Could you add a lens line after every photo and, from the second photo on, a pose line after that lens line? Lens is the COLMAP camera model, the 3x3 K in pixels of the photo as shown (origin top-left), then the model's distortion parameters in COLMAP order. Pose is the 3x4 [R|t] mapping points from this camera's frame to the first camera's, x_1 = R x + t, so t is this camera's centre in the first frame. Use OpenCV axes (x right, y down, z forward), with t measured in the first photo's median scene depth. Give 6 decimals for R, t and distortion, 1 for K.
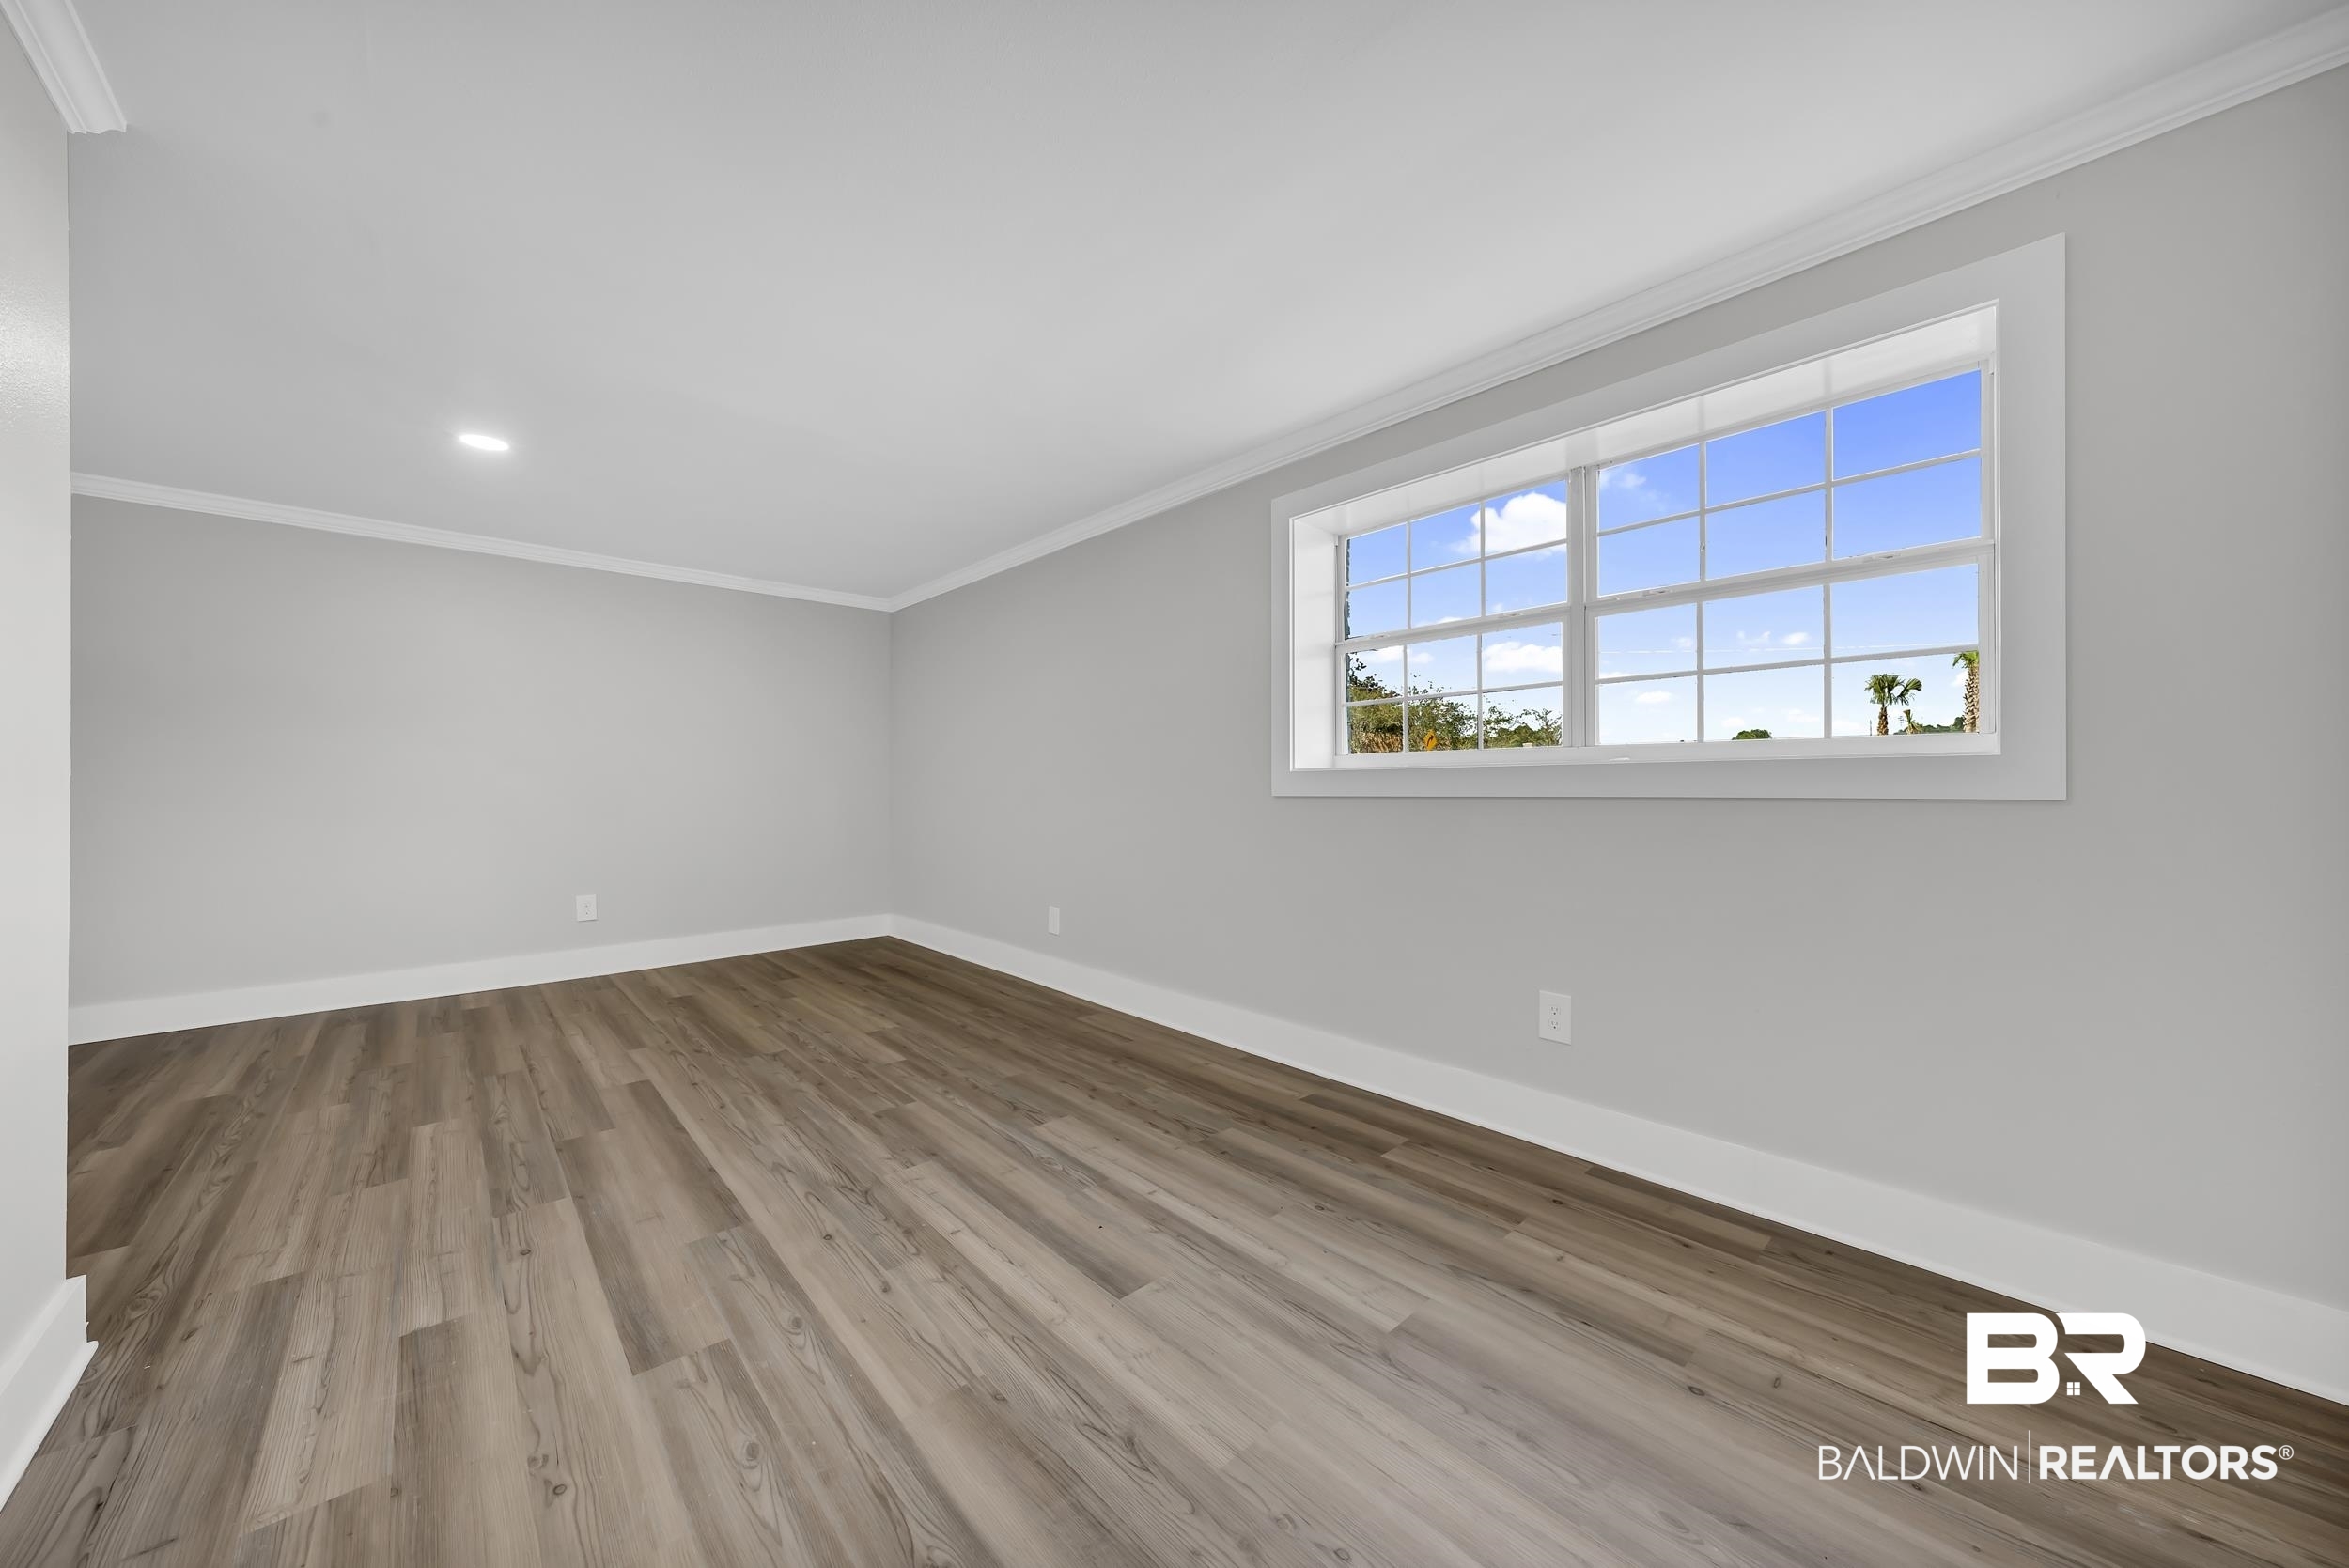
lens RADIAL K [[814.4, 0, 1189.7], [0, 814.4, 785.9], [0, 0, 1]] dist [-0.001437, -0.000078]
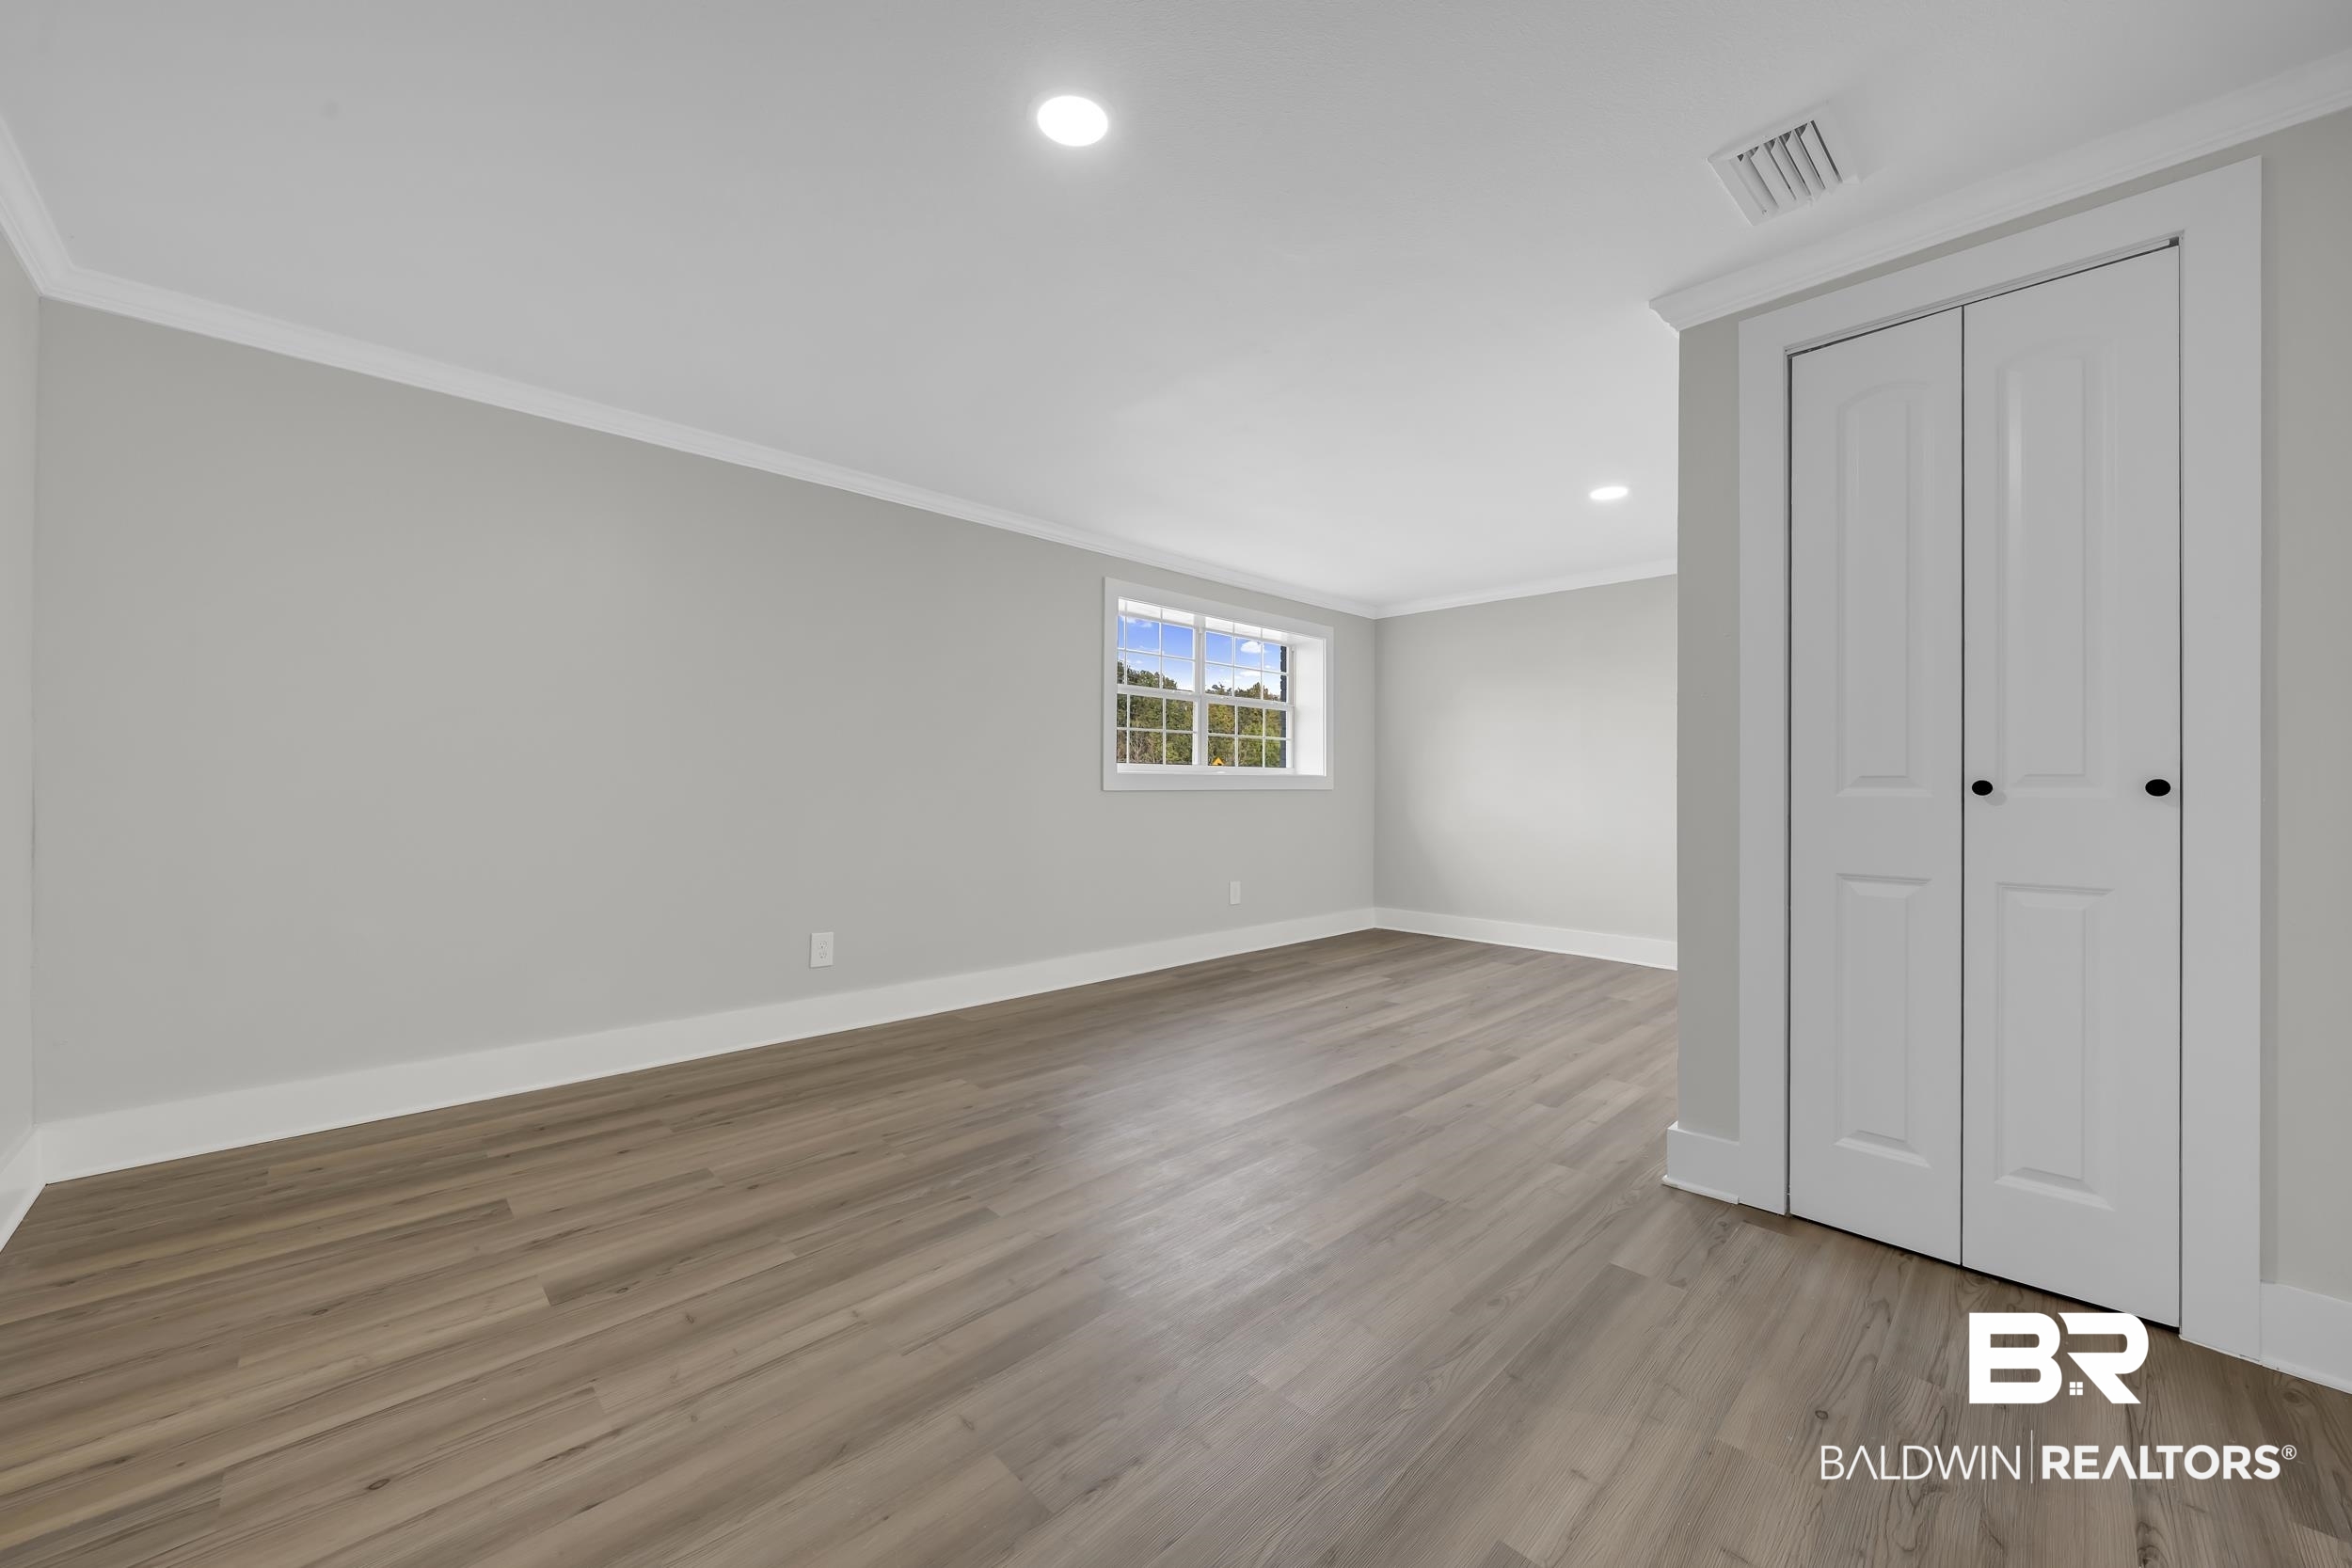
lens RADIAL K [[815.4, 0, 1191.3], [0, 815.4, 785.9], [0, 0, 1]] dist [-0.001437, -0.000078]
pose [[-0.004654, -0.001607, 0.999988, -1.973723], [-0.009125, 0.999957, 0.001565, 0.000391], [-0.999948, -0.009118, -0.004669, 1.309260]]
